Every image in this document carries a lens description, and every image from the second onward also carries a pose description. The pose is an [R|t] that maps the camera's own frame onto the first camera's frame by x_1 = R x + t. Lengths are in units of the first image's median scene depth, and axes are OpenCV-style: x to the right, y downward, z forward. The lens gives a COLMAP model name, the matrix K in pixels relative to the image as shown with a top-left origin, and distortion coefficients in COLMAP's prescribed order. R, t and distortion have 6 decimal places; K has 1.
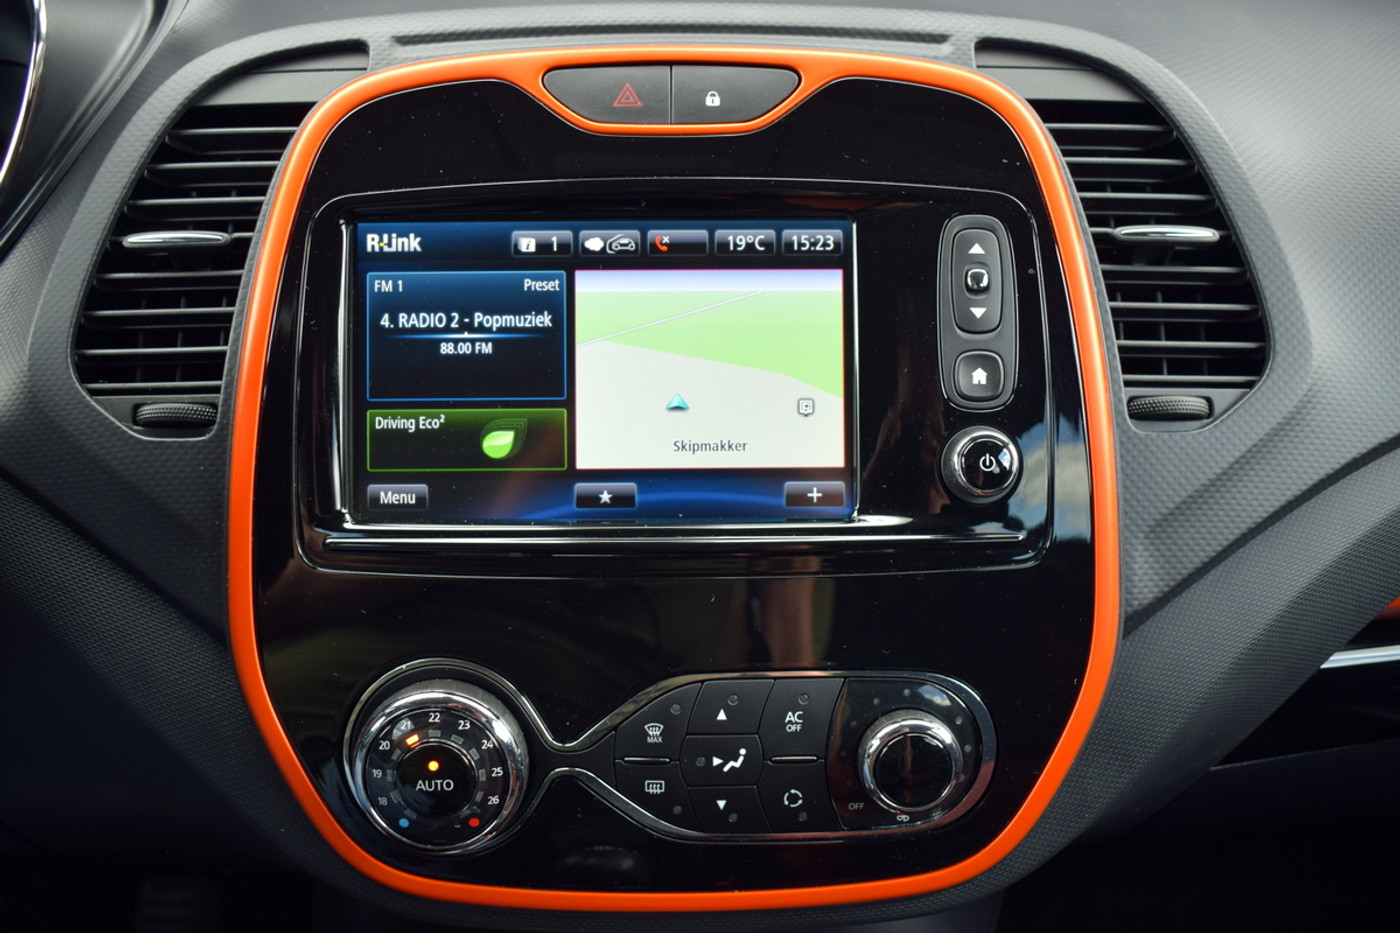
lens RADIAL K [[1405.1, 0, 702.3], [0, 1405.1, 471.2], [0, 0, 1]] dist [-0.084373, 0.000000]
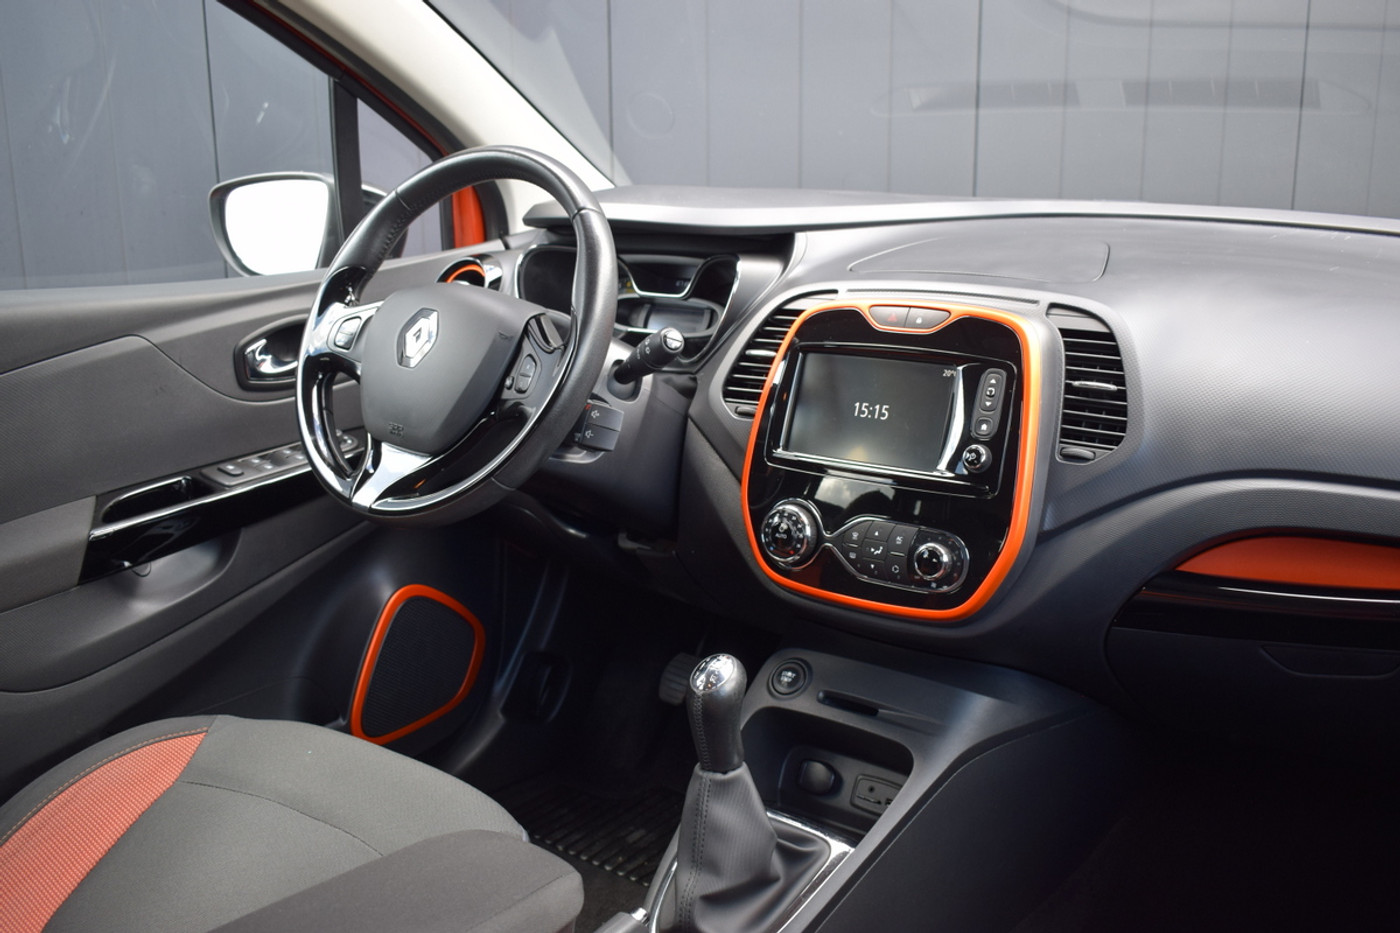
lens RADIAL K [[1311.5, 0, 701.0], [0, 1311.5, 465.8], [0, 0, 1]] dist [-0.091480, 0.000000]
pose [[0.792320, 0.133889, -0.595234, 1.248855], [-0.200968, 0.978449, -0.047423, 0.230490], [0.576057, 0.157197, 0.802152, -1.301855]]
